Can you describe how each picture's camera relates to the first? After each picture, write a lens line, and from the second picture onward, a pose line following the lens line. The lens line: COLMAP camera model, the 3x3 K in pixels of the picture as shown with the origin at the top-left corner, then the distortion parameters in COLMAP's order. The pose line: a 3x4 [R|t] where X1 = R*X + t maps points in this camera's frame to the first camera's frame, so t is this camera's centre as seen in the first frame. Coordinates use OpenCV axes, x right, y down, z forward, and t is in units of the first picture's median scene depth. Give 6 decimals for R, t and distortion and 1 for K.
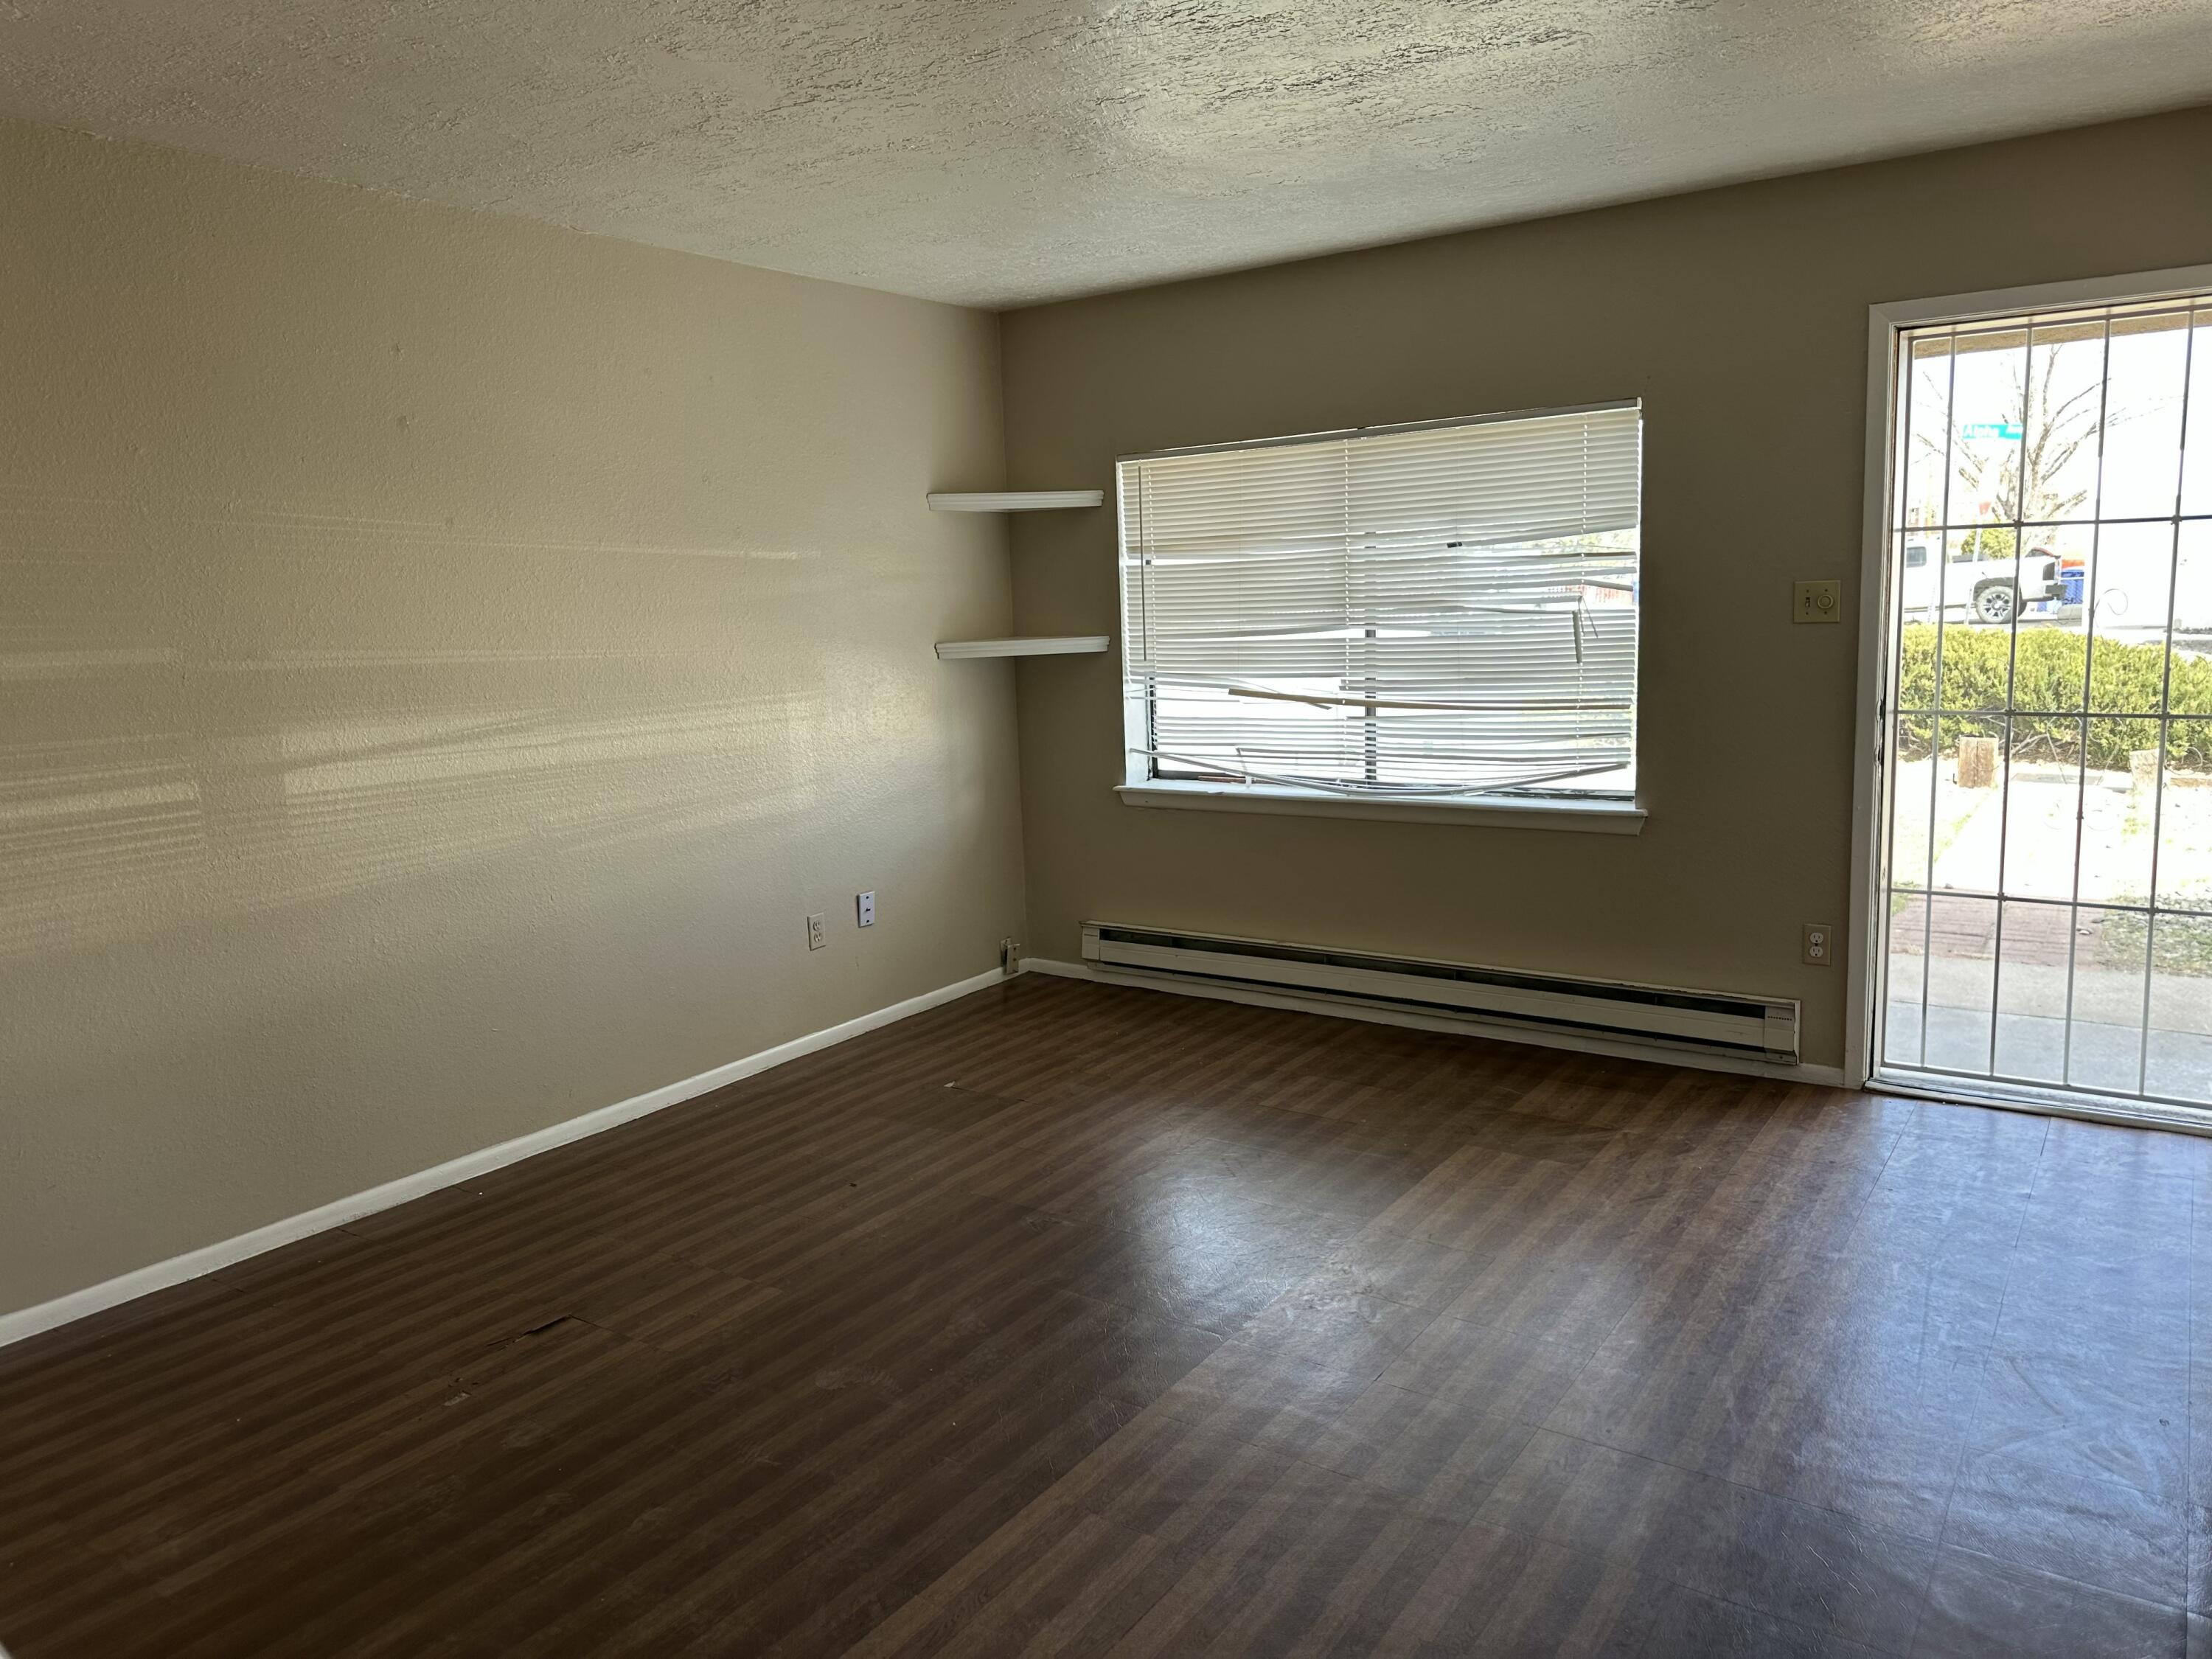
lens RADIAL K [[1550.6, 0, 1112.4], [0, 1550.6, 817.6], [0, 0, 1]] dist [0.057591, -0.018312]
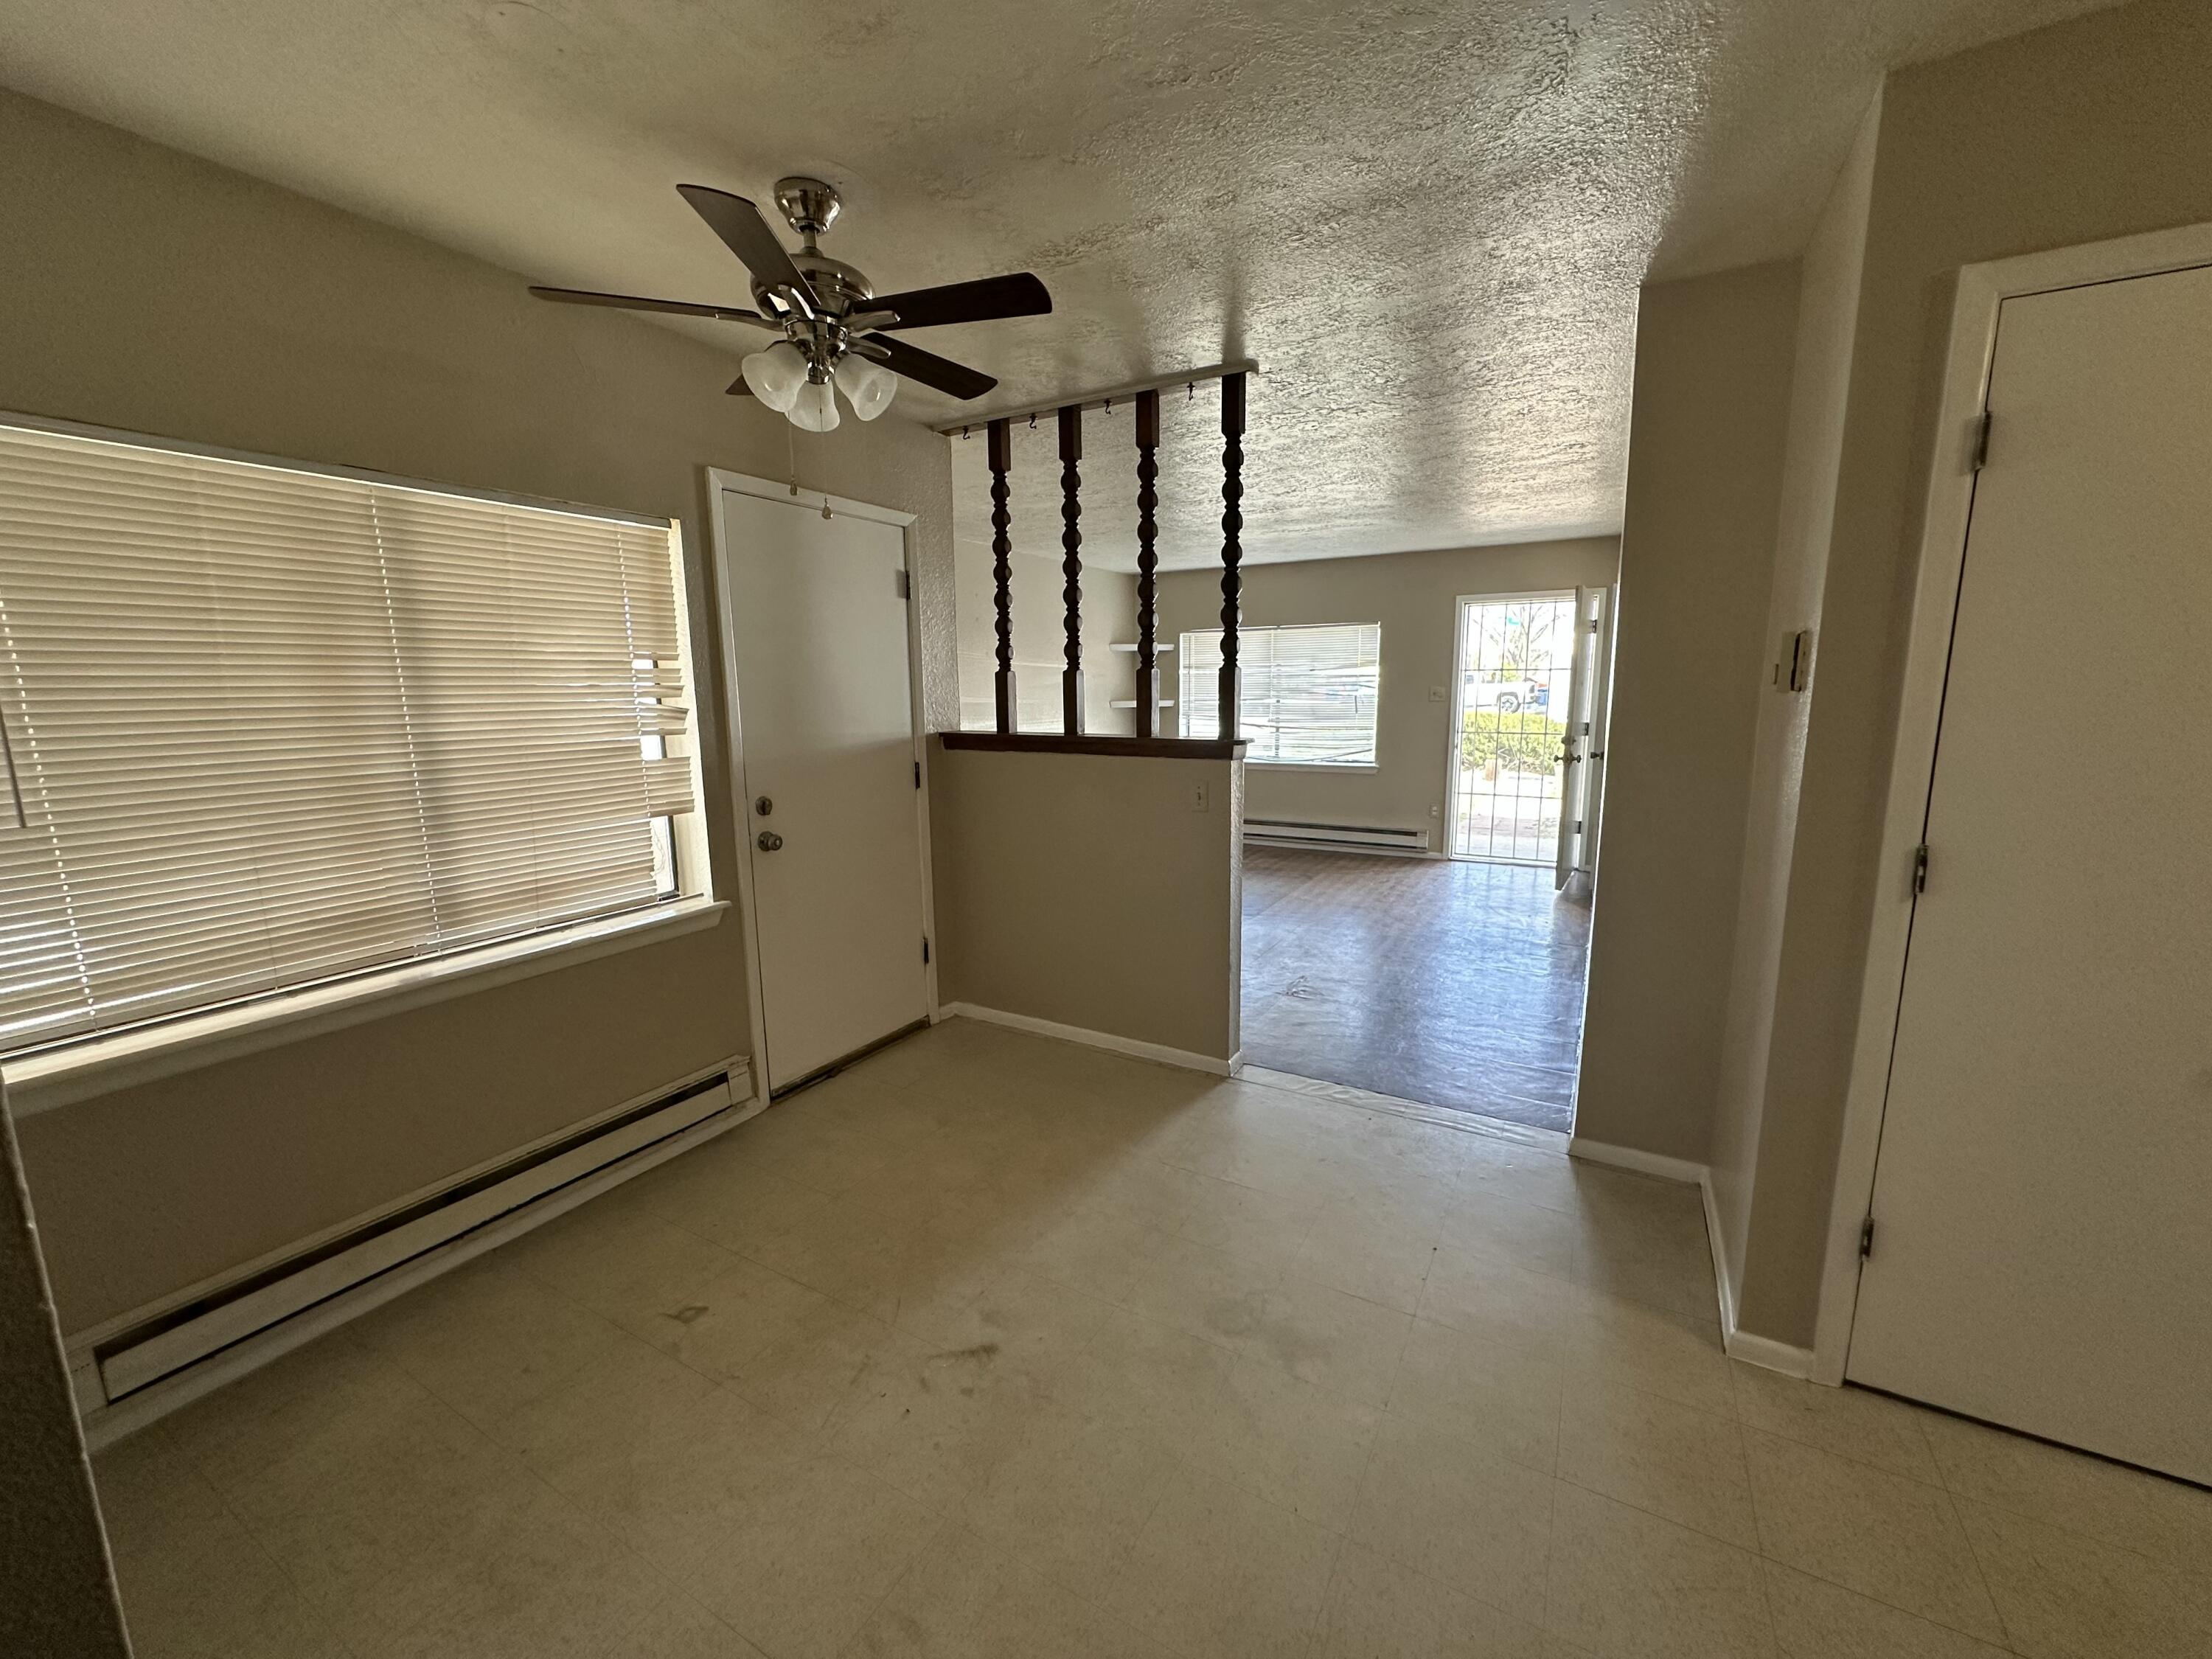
lens RADIAL K [[885.8, 0, 1102.4], [0, 885.8, 839.8], [0, 0, 1]] dist [-0.000998, 0.000766]
pose [[0.996322, 0.013482, 0.084619, -0.312825], [-0.015900, 0.999483, 0.027961, 0.098697], [-0.084198, -0.029203, 0.996021, -0.605220]]
